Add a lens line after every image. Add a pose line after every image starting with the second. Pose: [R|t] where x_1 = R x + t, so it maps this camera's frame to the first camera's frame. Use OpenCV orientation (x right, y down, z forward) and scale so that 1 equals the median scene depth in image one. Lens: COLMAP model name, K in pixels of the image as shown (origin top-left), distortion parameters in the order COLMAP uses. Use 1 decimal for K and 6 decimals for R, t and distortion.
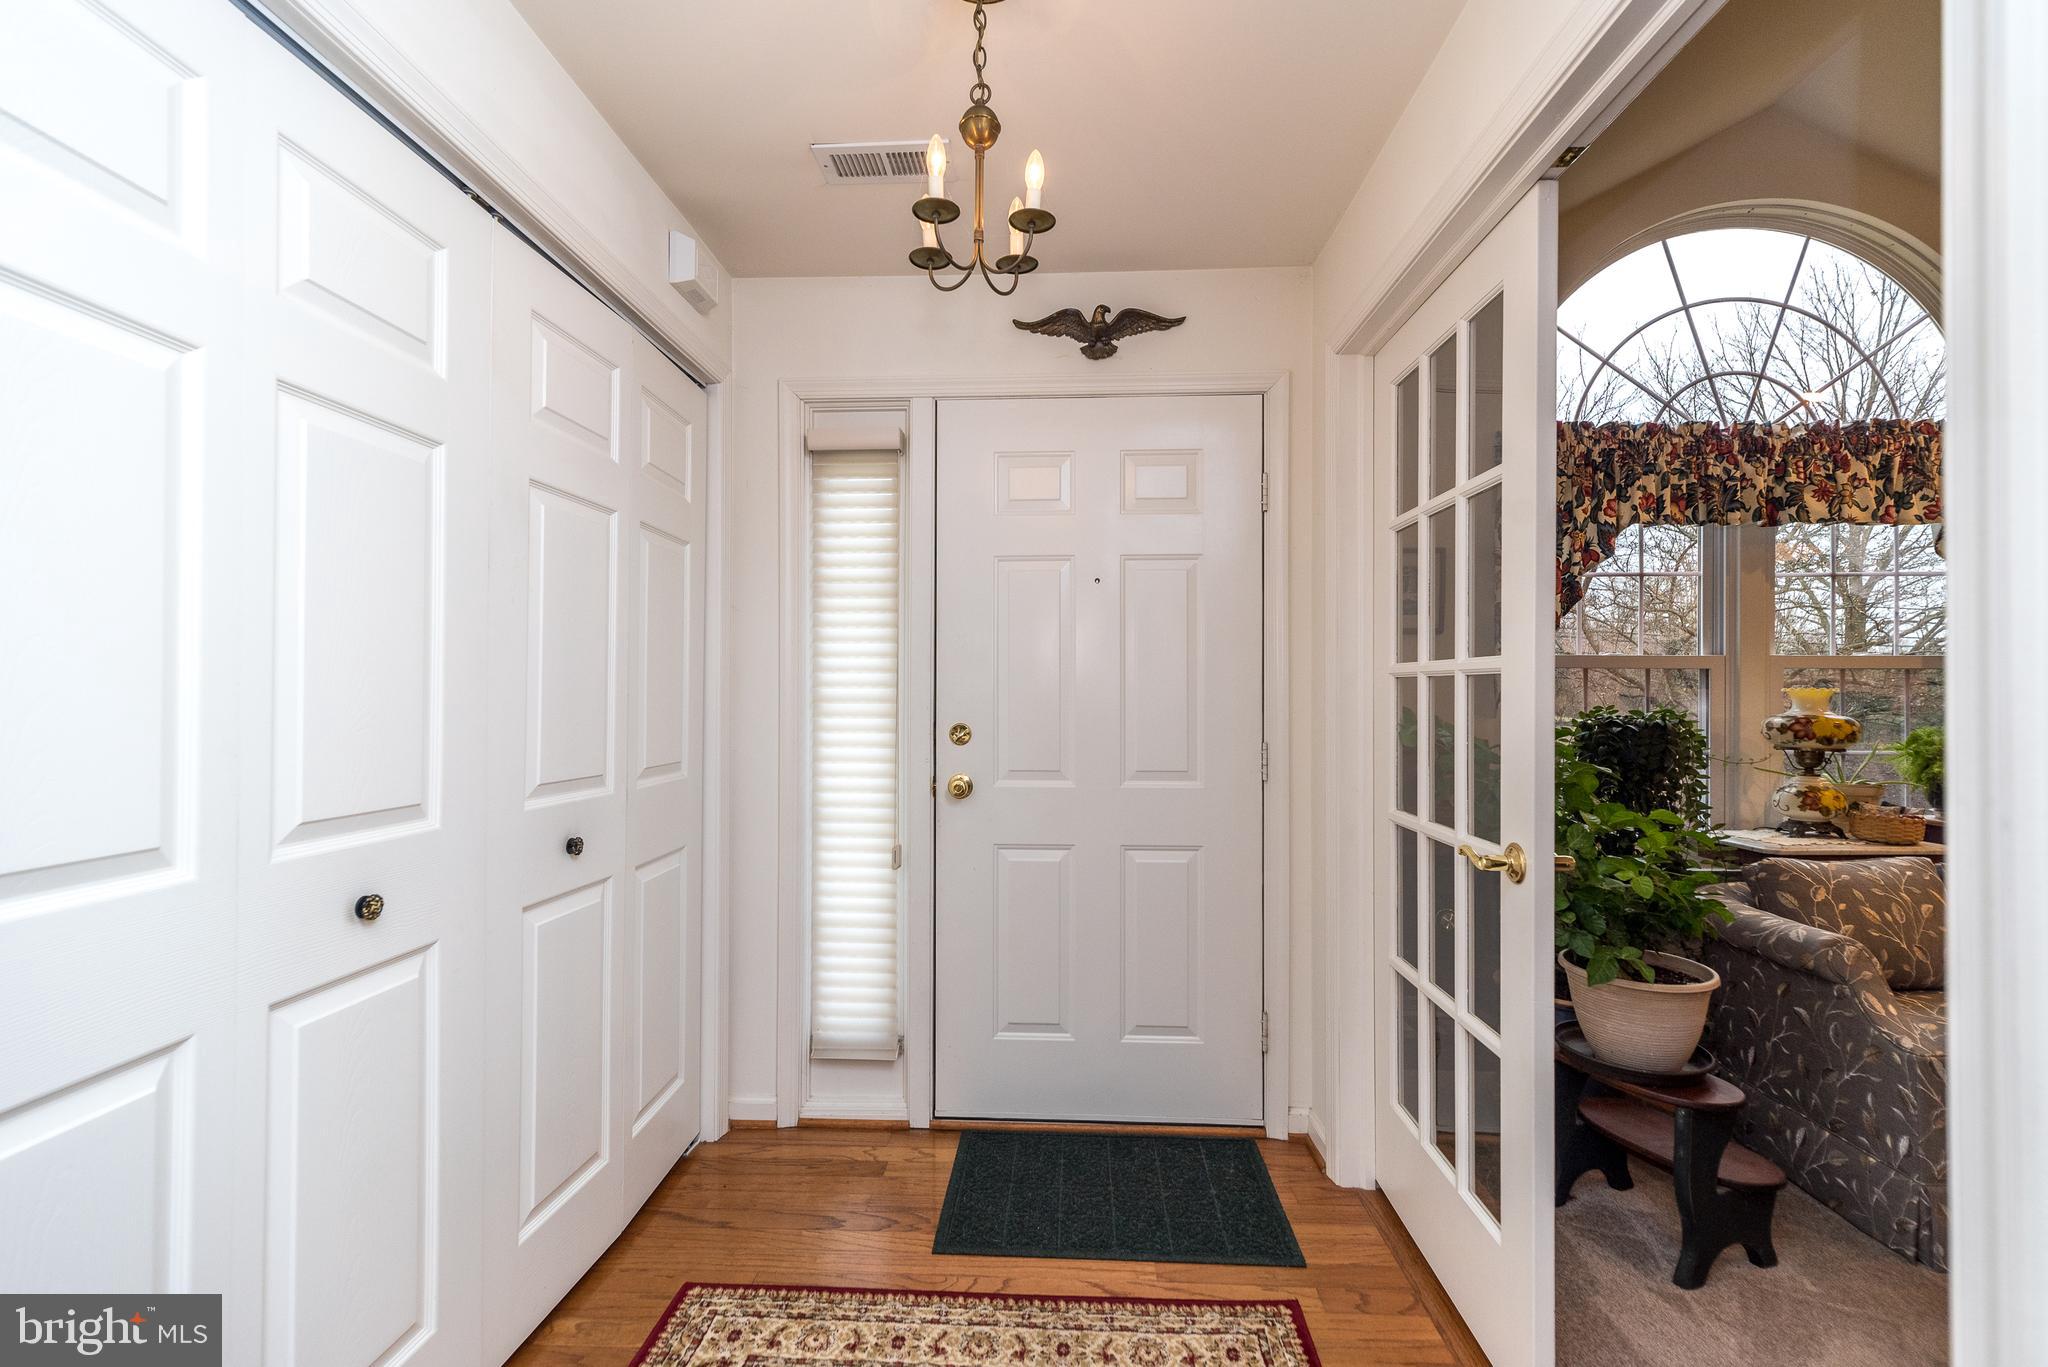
lens RADIAL K [[892.2, 0, 1031.3], [0, 892.2, 682.9], [0, 0, 1]] dist [0.009456, -0.000792]
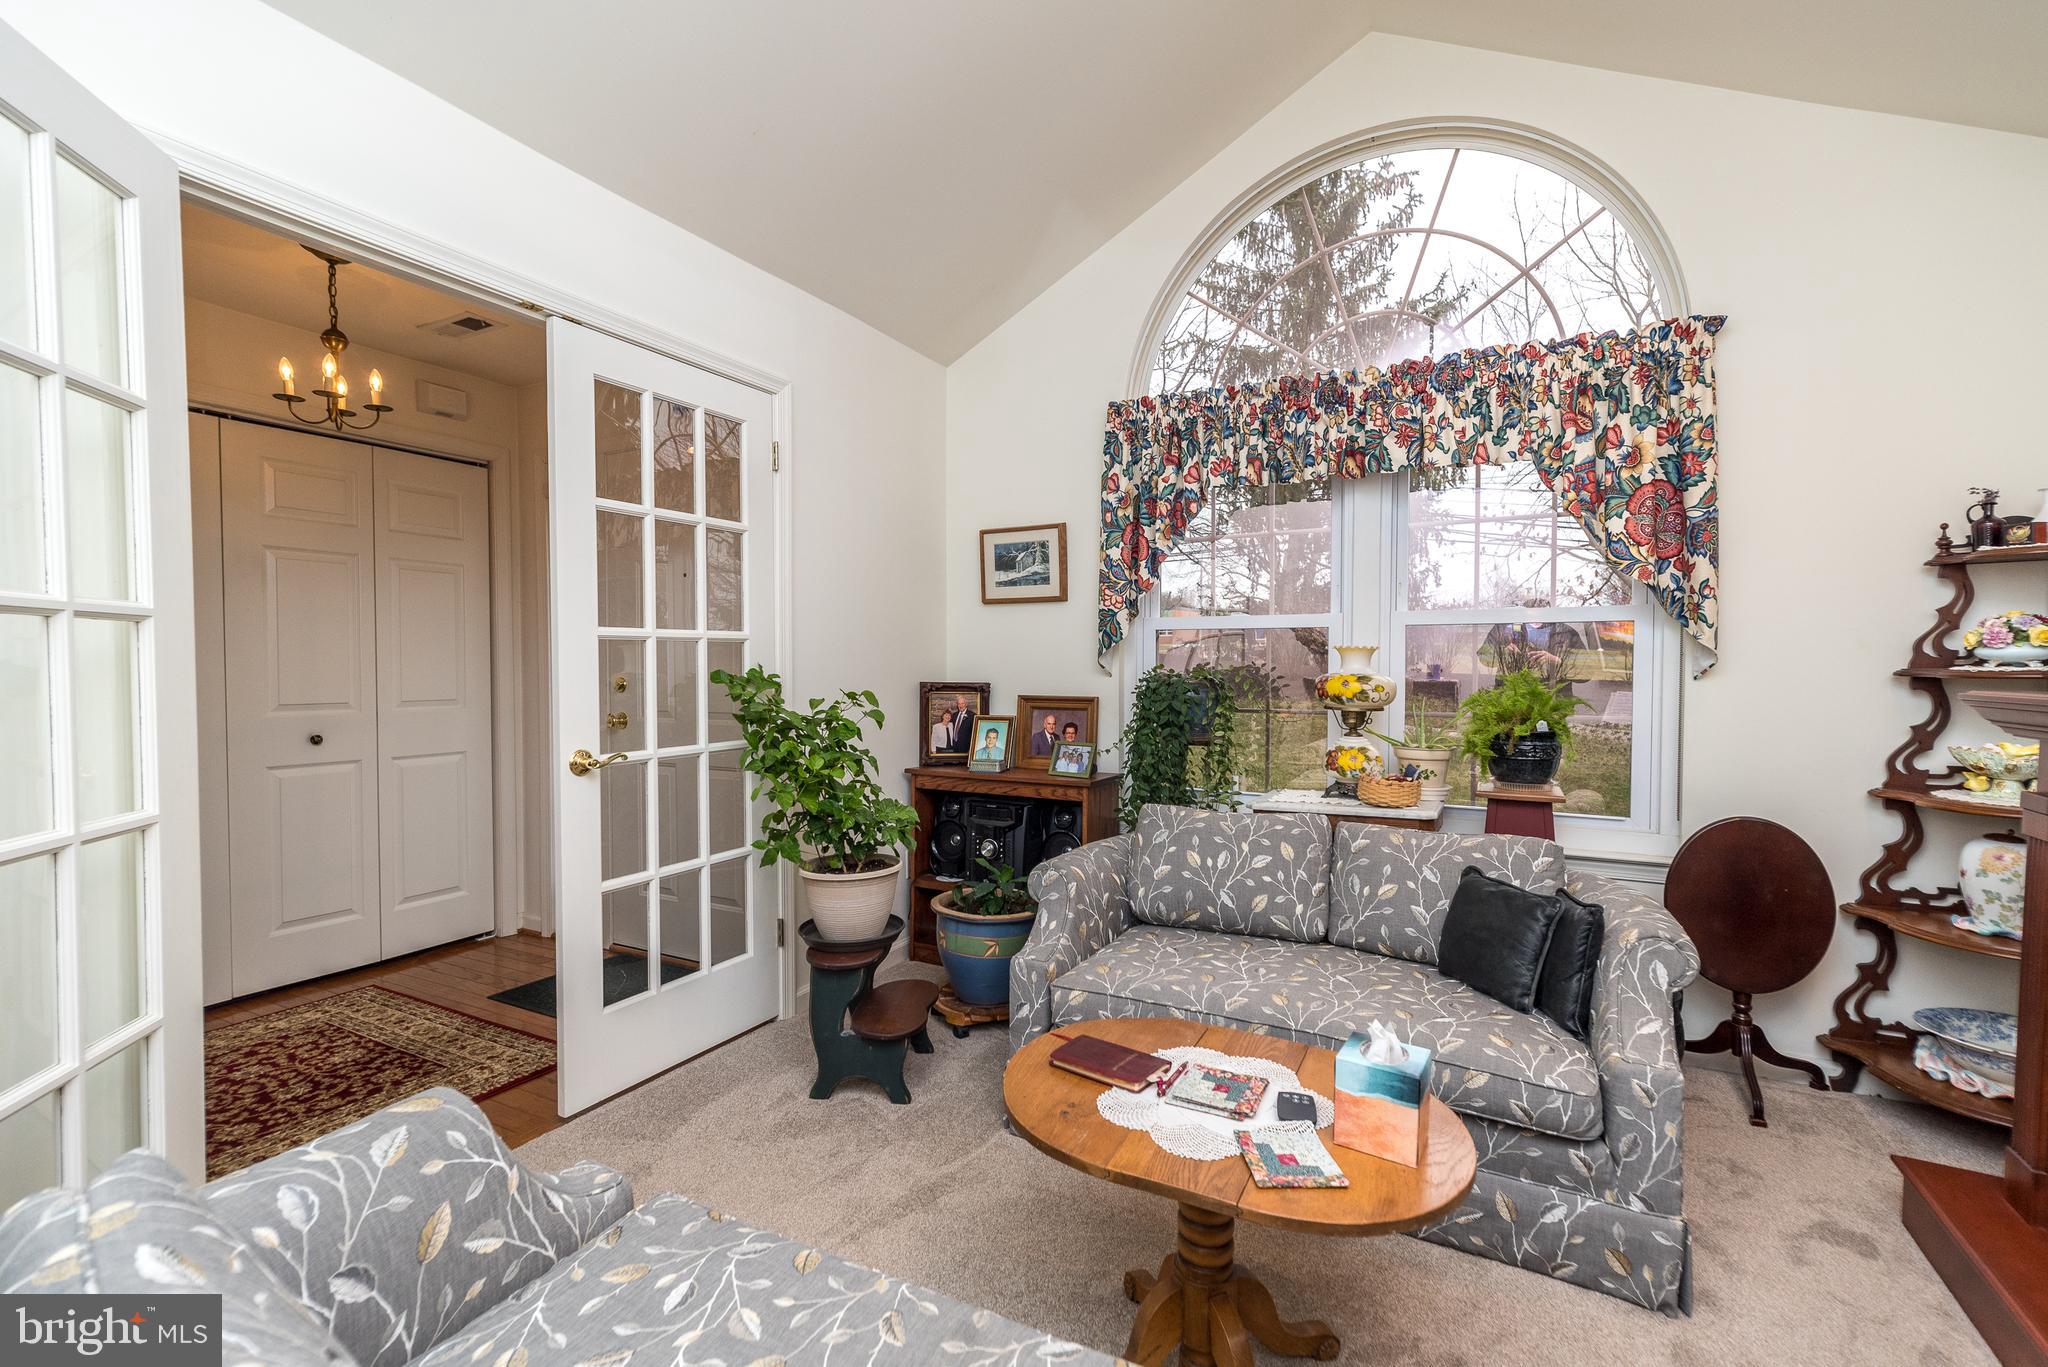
lens RADIAL K [[899.6, 0, 1029.0], [0, 899.6, 684.5], [0, 0, 1]] dist [0.006703, 0.000362]
pose [[0.901662, 0.006064, -0.432399, 1.193237], [0.007605, 0.999525, 0.029875, 0.018972], [0.432375, -0.030225, 0.901187, -0.032841]]
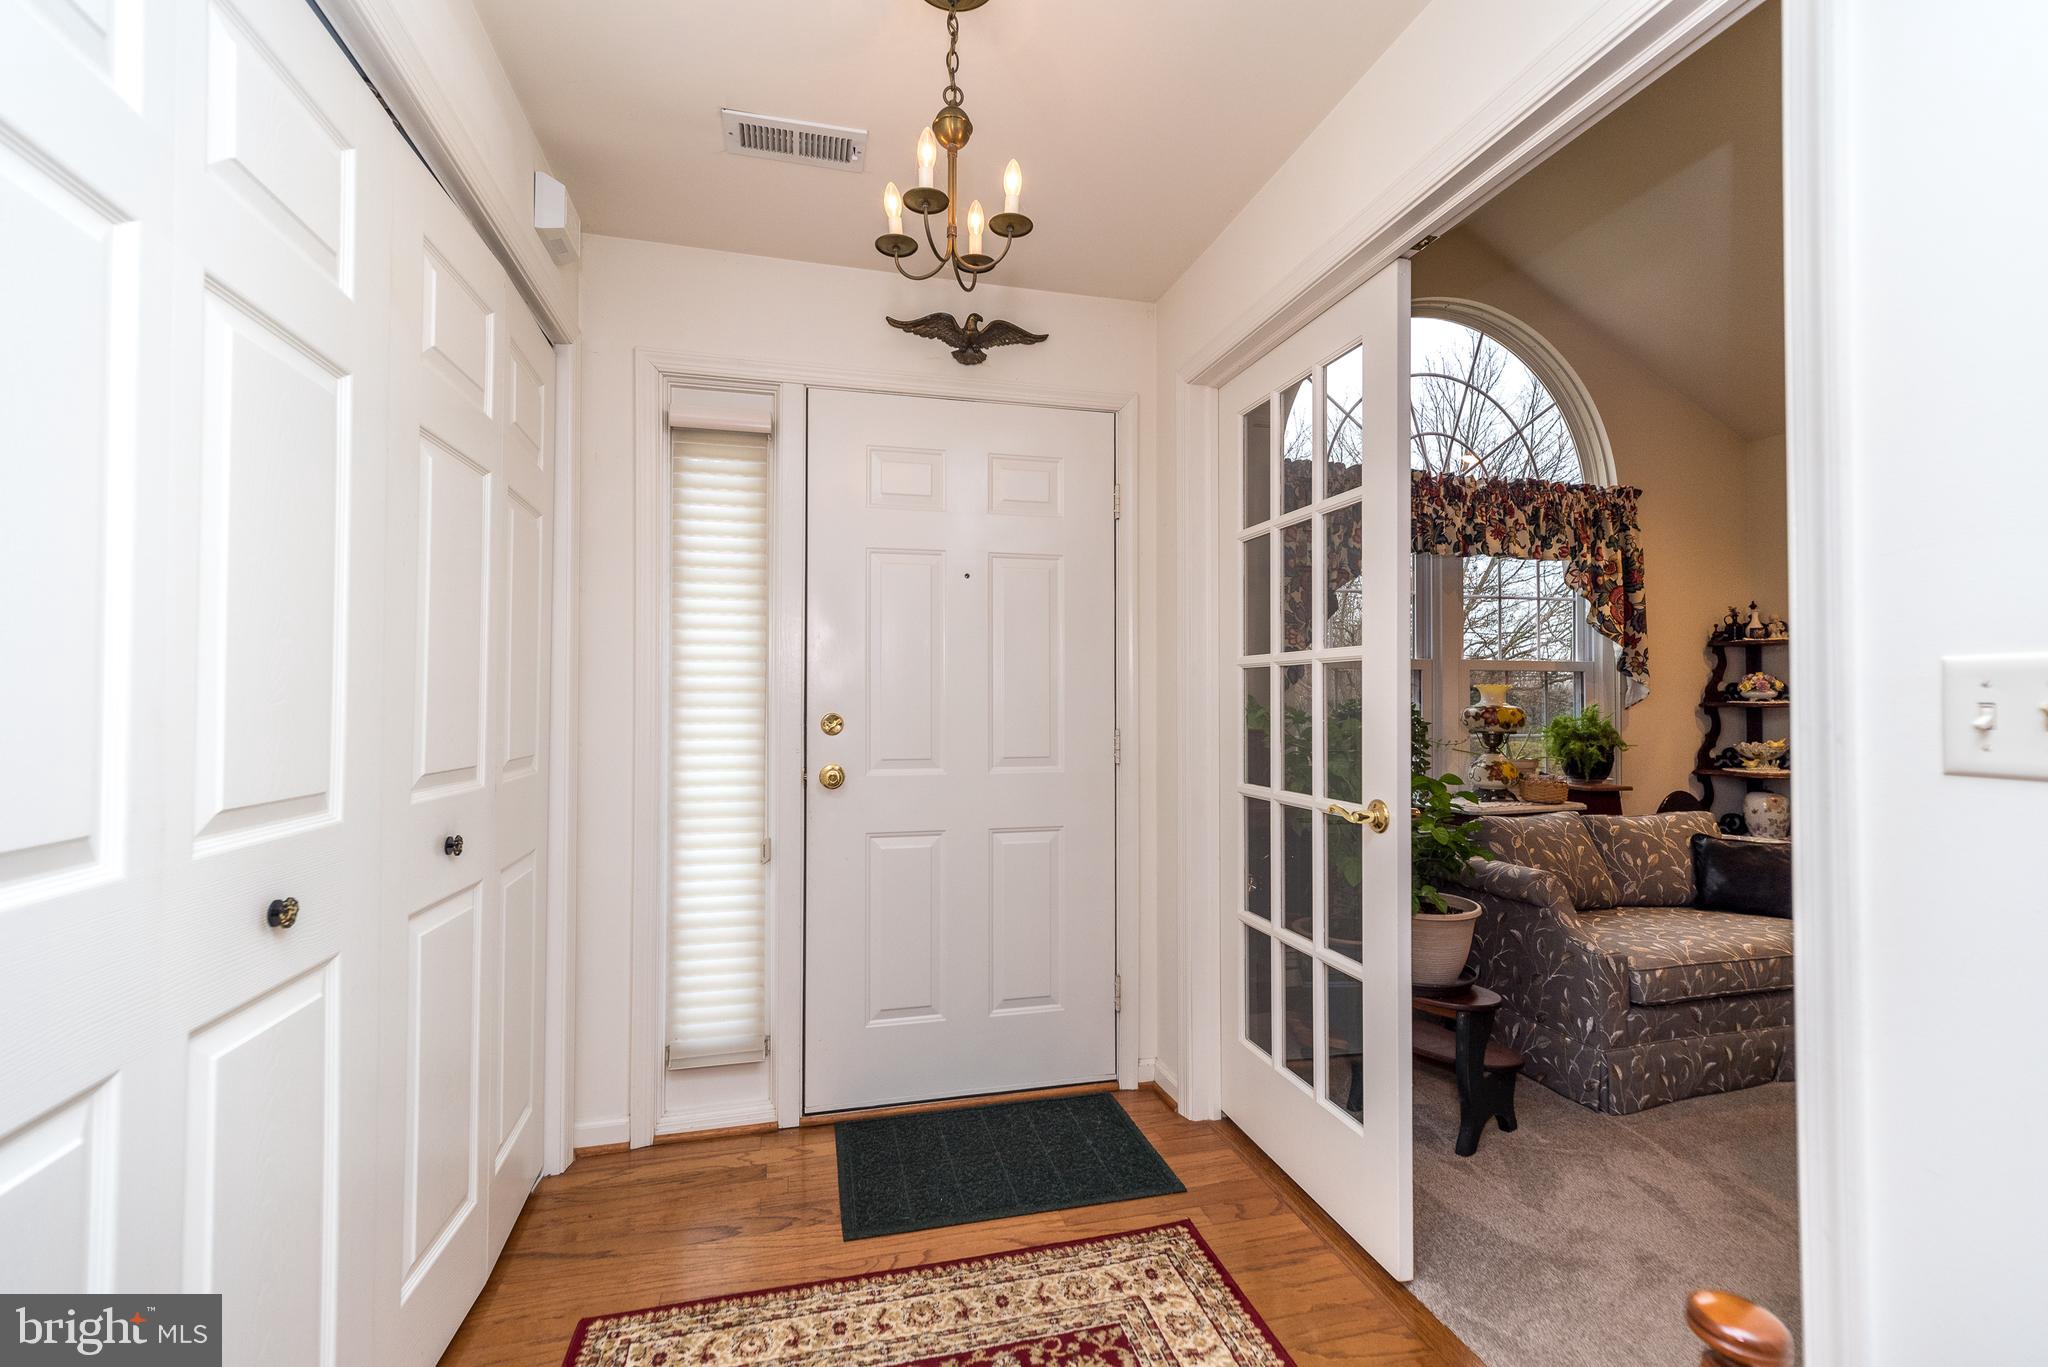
lens RADIAL K [[875.1, 0, 1024.0], [0, 875.1, 683.5], [0, 0, 1]] dist [0.008853, 0.000238]
pose [[0.956276, 0.004881, 0.292426, -0.165948], [-0.002110, 0.999950, -0.009793, 0.021619], [-0.292460, 0.008748, 0.956238, 0.002792]]
